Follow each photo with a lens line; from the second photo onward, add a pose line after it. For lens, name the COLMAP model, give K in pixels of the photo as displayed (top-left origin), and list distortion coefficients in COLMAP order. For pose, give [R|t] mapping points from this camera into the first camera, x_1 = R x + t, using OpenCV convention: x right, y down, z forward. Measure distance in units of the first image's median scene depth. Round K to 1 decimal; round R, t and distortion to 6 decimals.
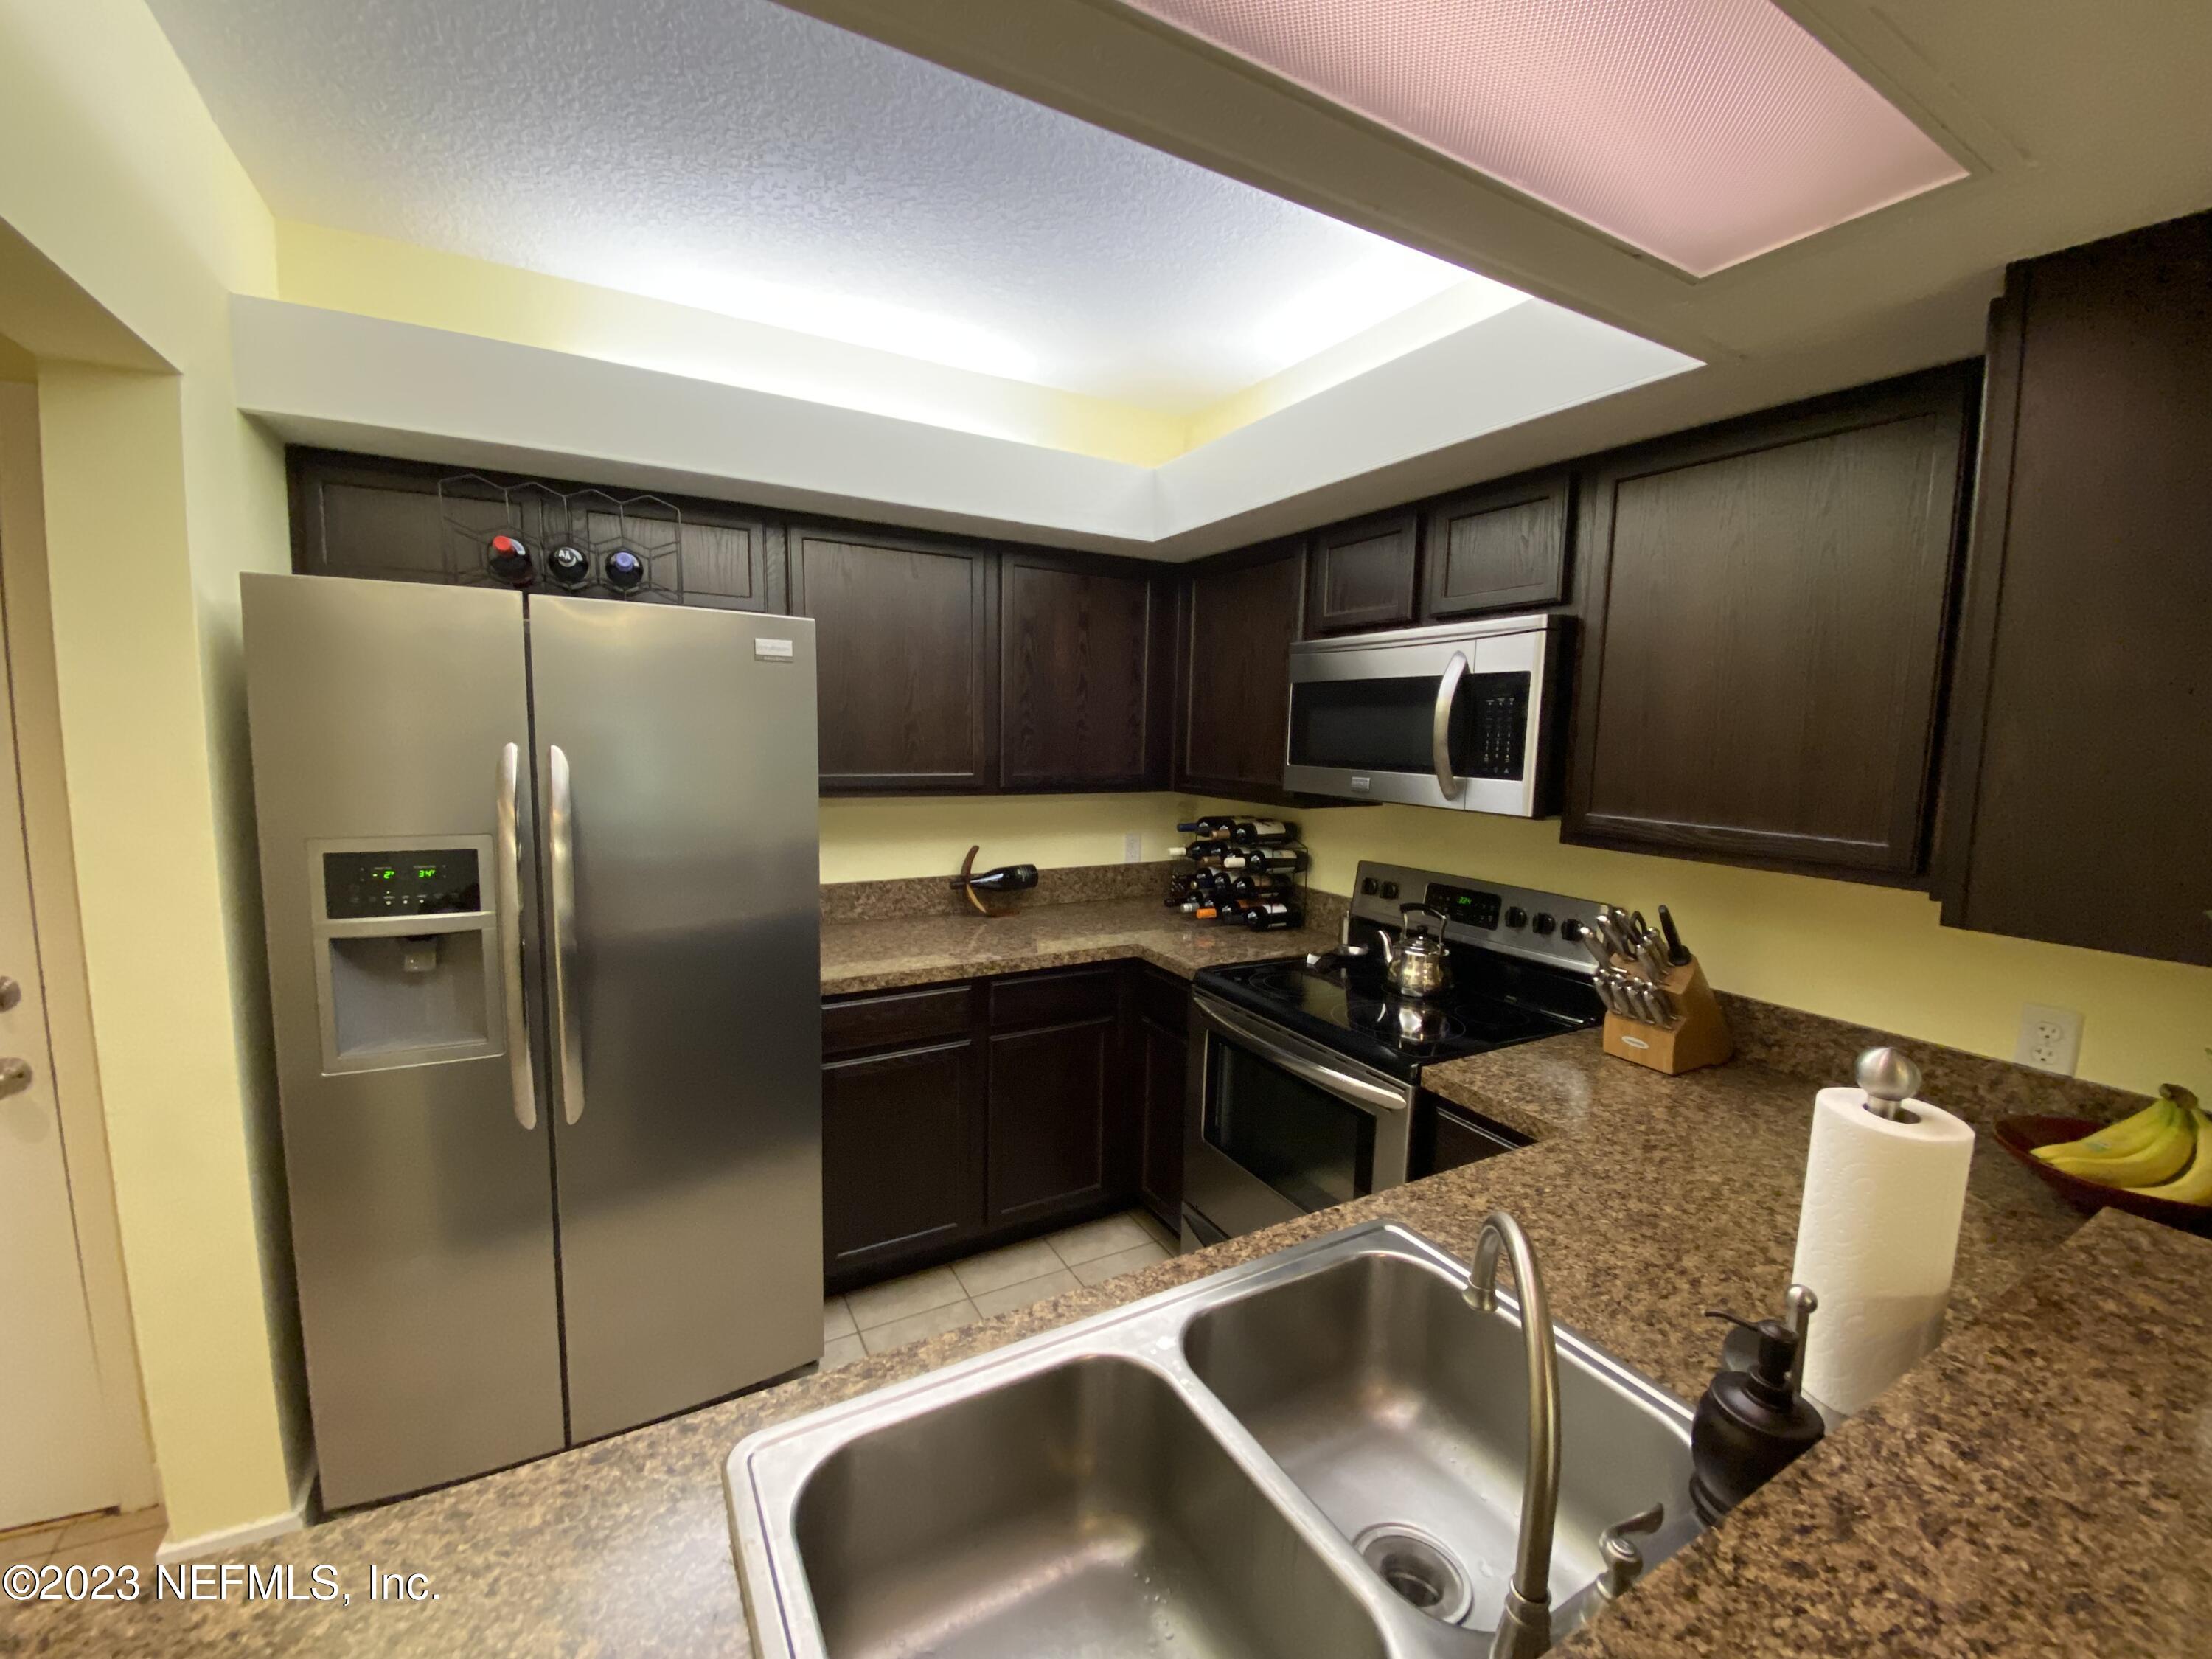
lens RADIAL K [[885.9, 0, 1099.3], [0, 885.9, 825.4], [0, 0, 1]] dist [0.020572, -0.019179]
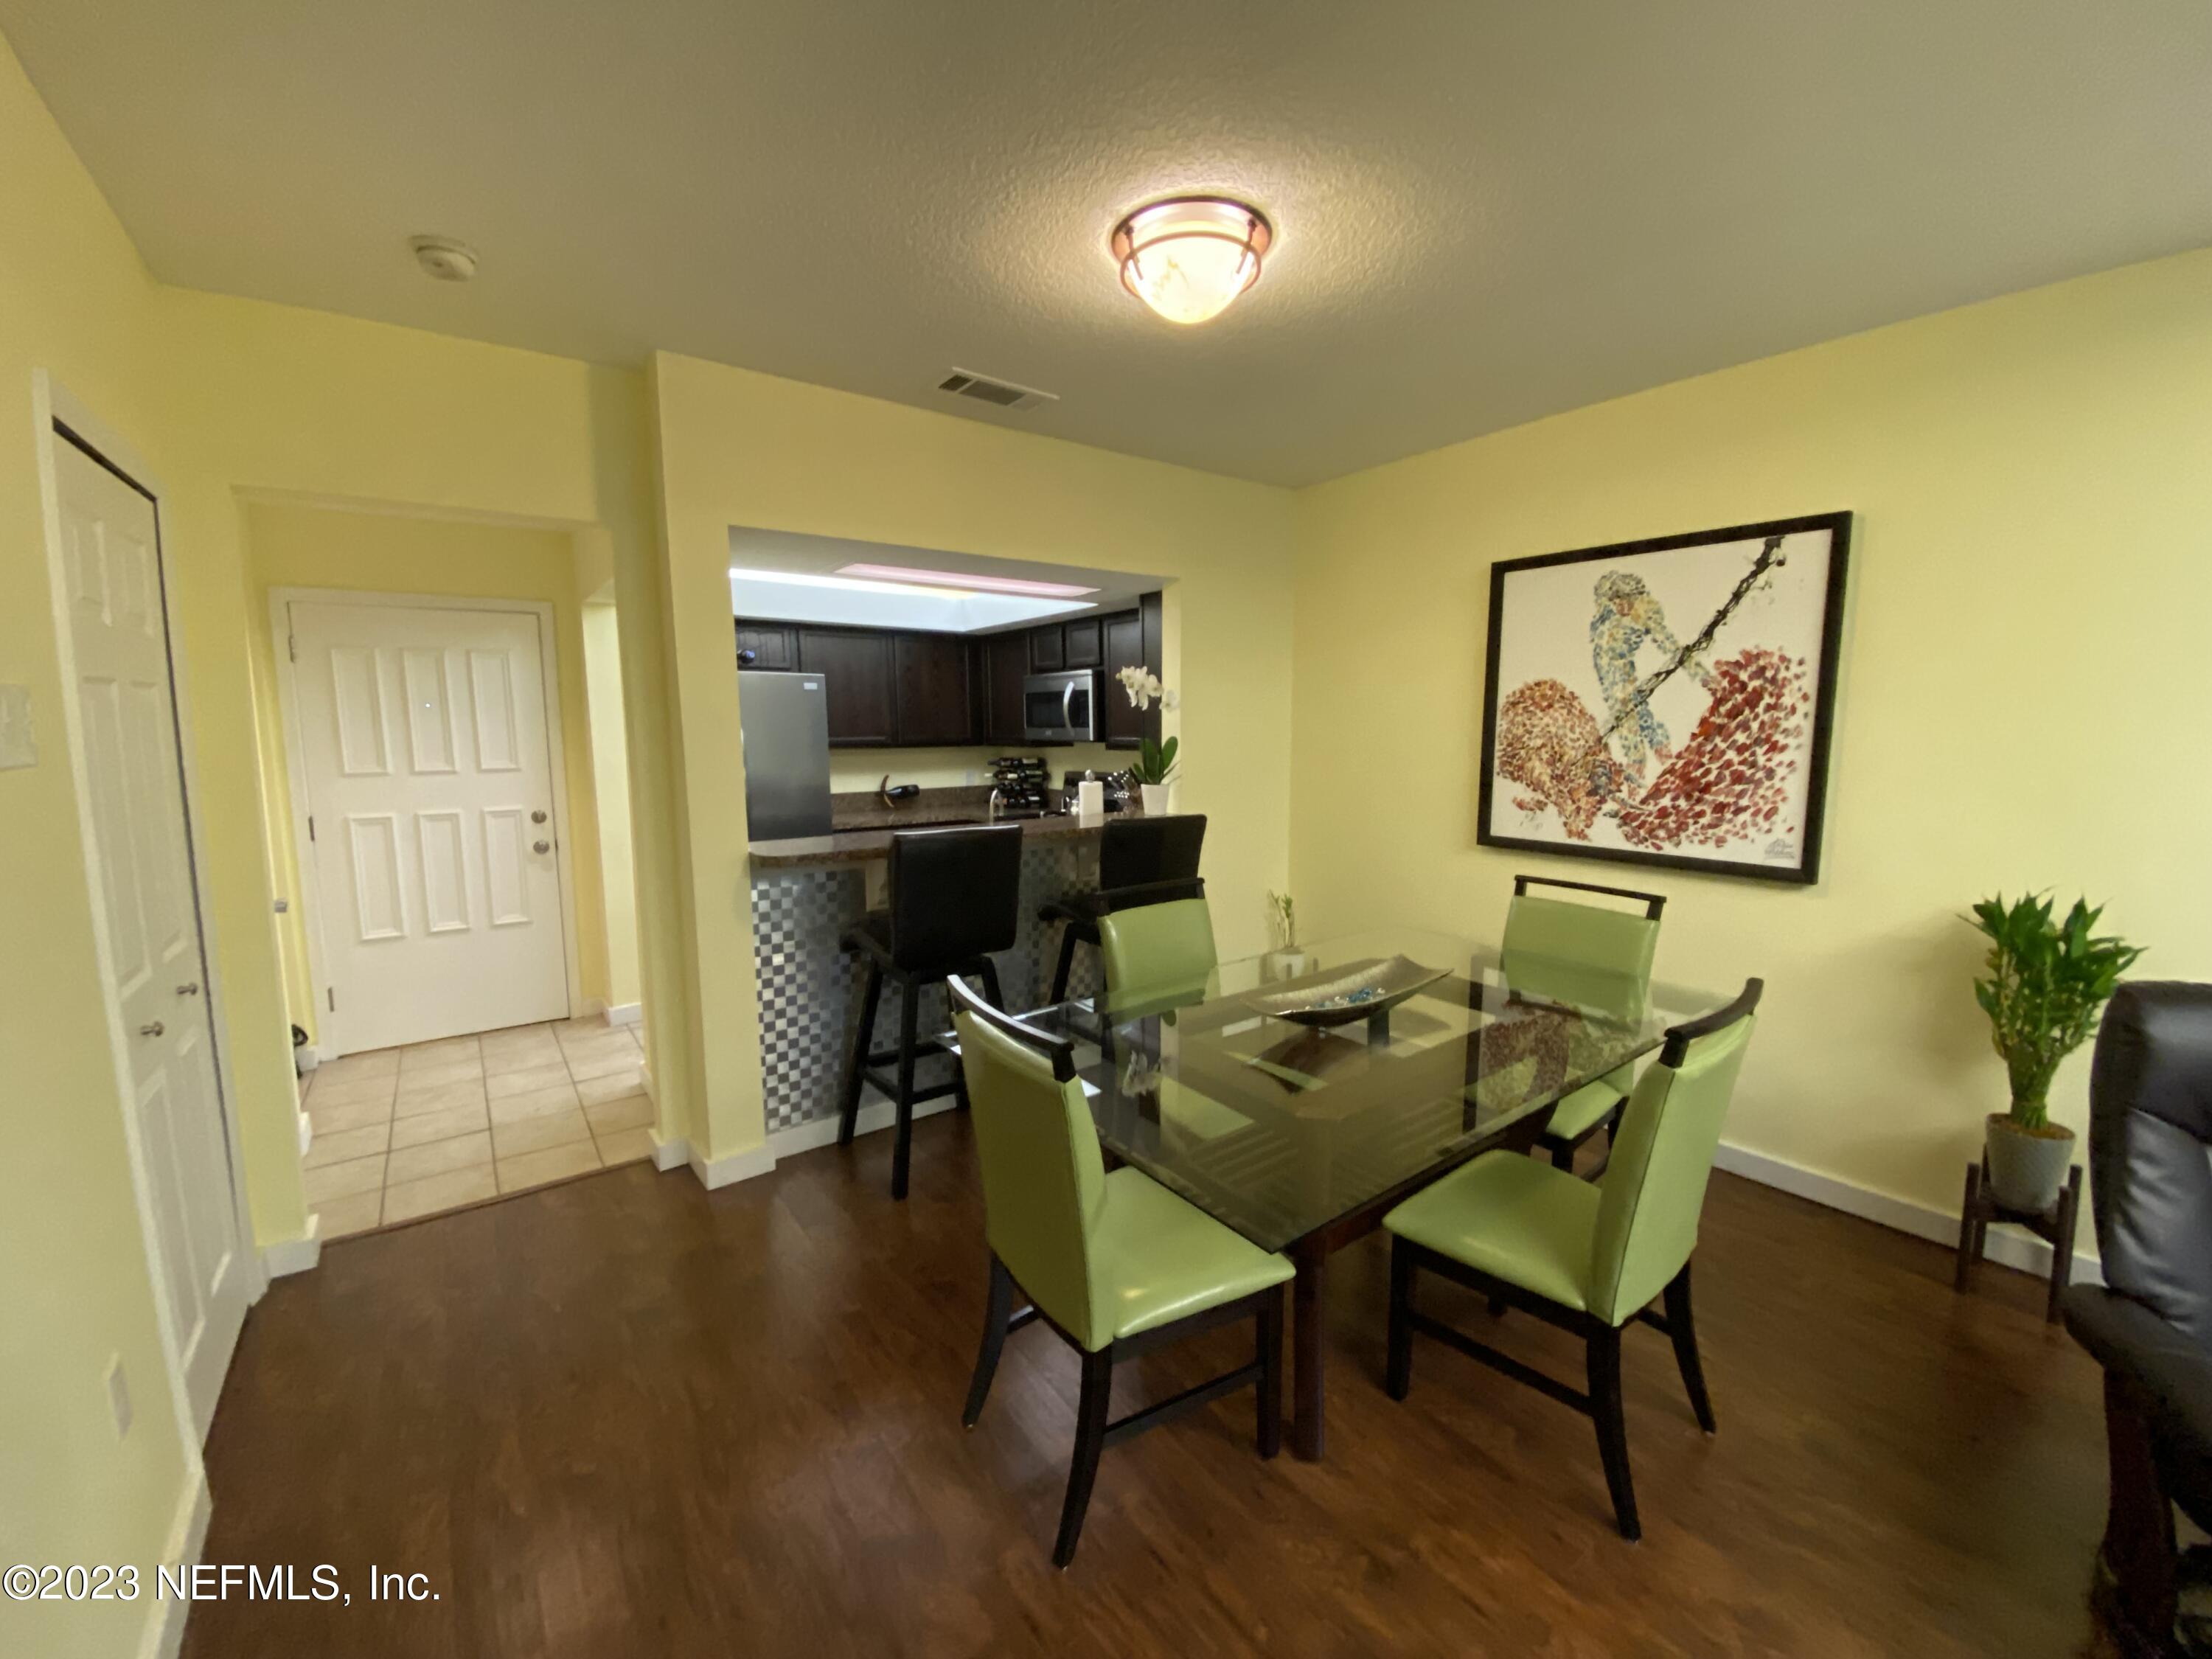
lens RADIAL K [[885.9, 0, 1099.3], [0, 885.9, 825.4], [0, 0, 1]] dist [0.020572, -0.019179]
pose [[0.991339, -0.047014, 0.122622, 0.099351], [0.046556, 0.998894, 0.006602, 0.166516], [-0.122796, -0.000836, 0.992432, -1.232366]]
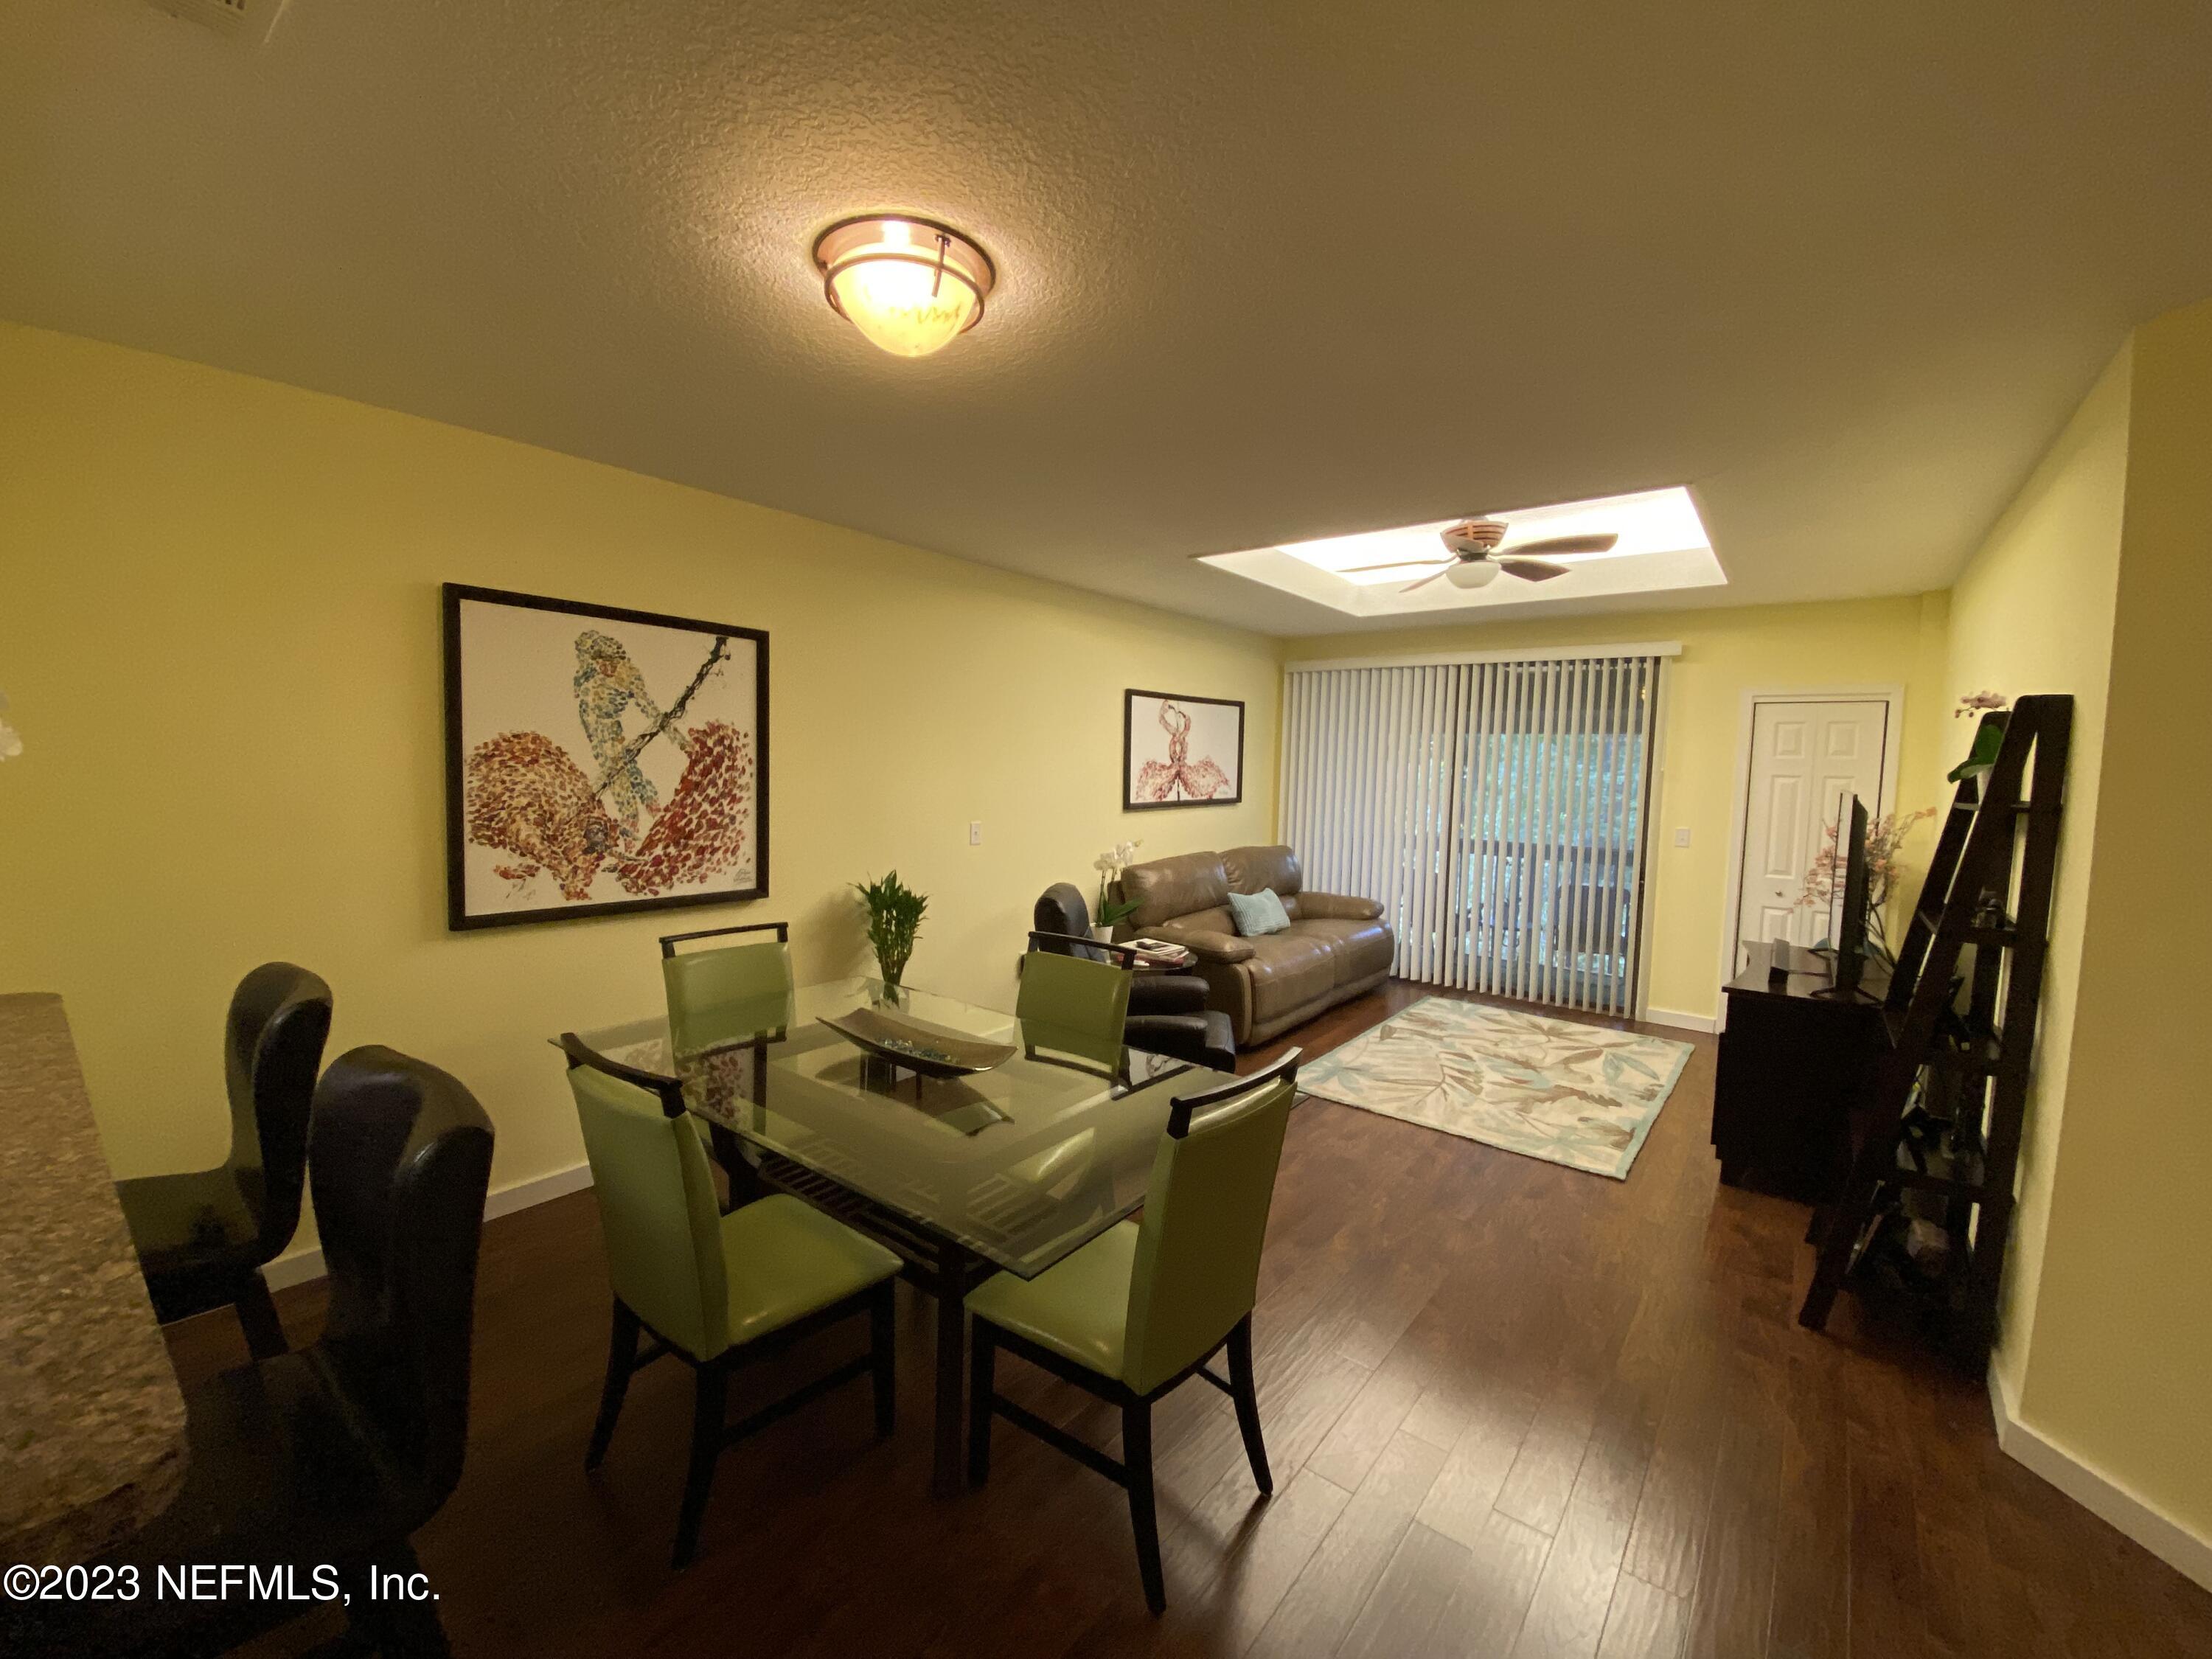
lens RADIAL K [[885.9, 0, 1099.3], [0, 885.9, 825.4], [0, 0, 1]] dist [0.020572, -0.019179]
pose [[-0.374186, -0.099359, 0.922015, -0.443812], [0.072025, 0.988127, 0.135714, 0.013726], [-0.924552, 0.117191, -0.362587, -0.304226]]
